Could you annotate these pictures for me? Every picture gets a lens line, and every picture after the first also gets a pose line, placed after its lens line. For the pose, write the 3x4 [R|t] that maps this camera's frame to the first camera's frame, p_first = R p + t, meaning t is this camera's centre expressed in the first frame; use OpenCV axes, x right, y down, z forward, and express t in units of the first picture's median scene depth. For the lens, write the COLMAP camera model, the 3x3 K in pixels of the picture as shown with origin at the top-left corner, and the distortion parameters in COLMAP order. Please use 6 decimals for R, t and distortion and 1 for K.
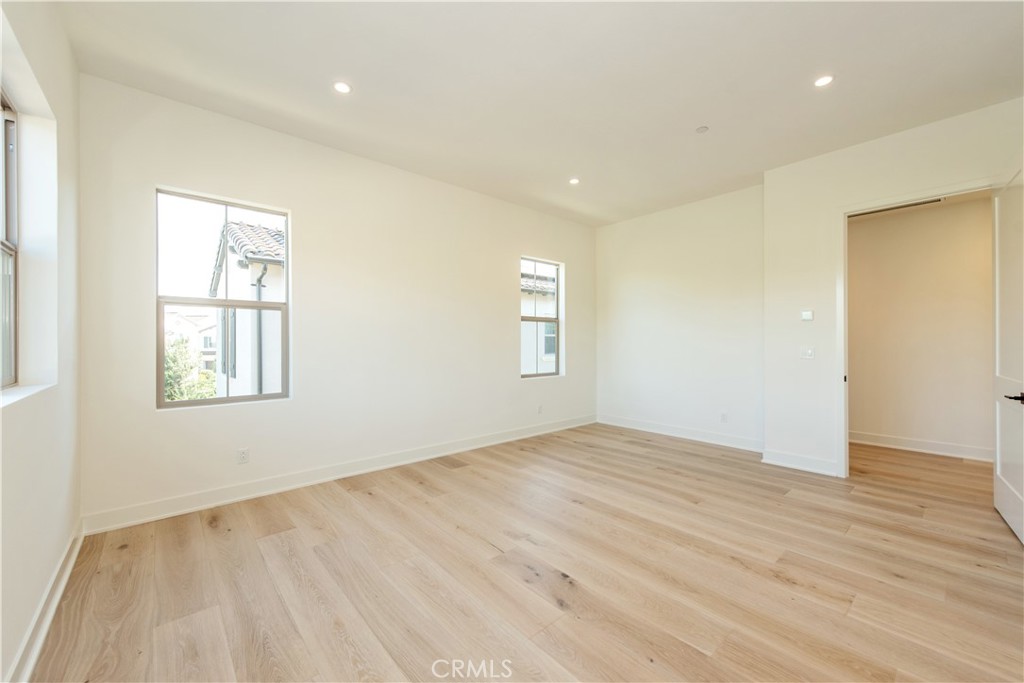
lens RADIAL K [[403.5, 0, 516.6], [0, 403.5, 333.9], [0, 0, 1]] dist [0.011216, -0.003213]
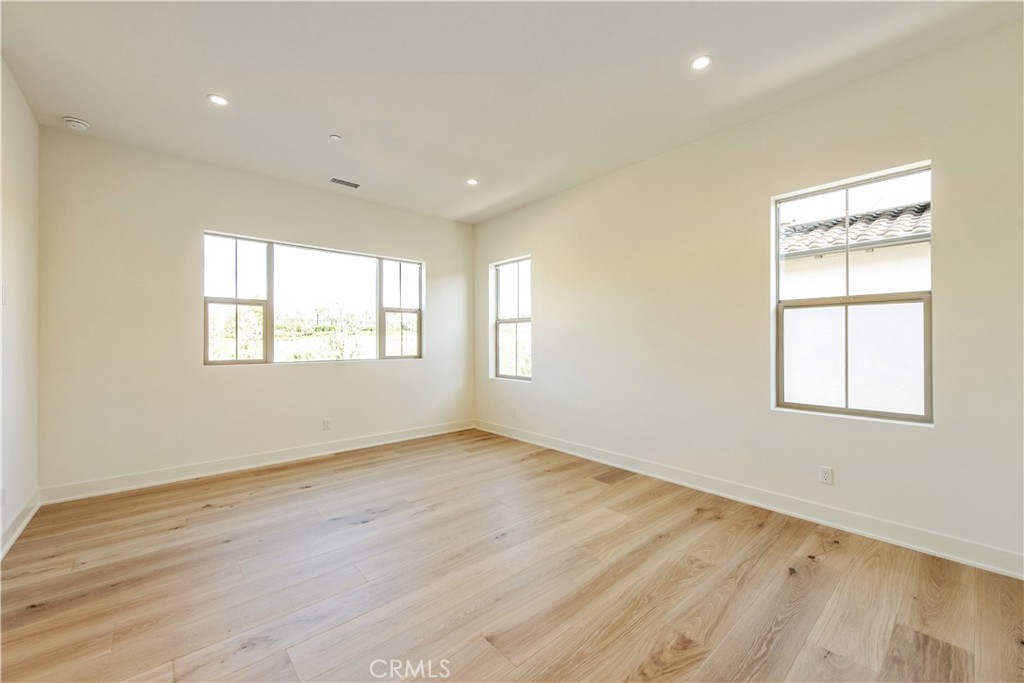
lens RADIAL K [[402.1, 0, 514.3], [0, 402.1, 343.4], [0, 0, 1]] dist [0.013055, -0.004597]
pose [[0.001360, 0.013233, -0.999912, 0.793686], [0.017127, 0.999765, 0.013254, -0.000107], [0.999852, -0.017144, 0.001133, 0.826322]]
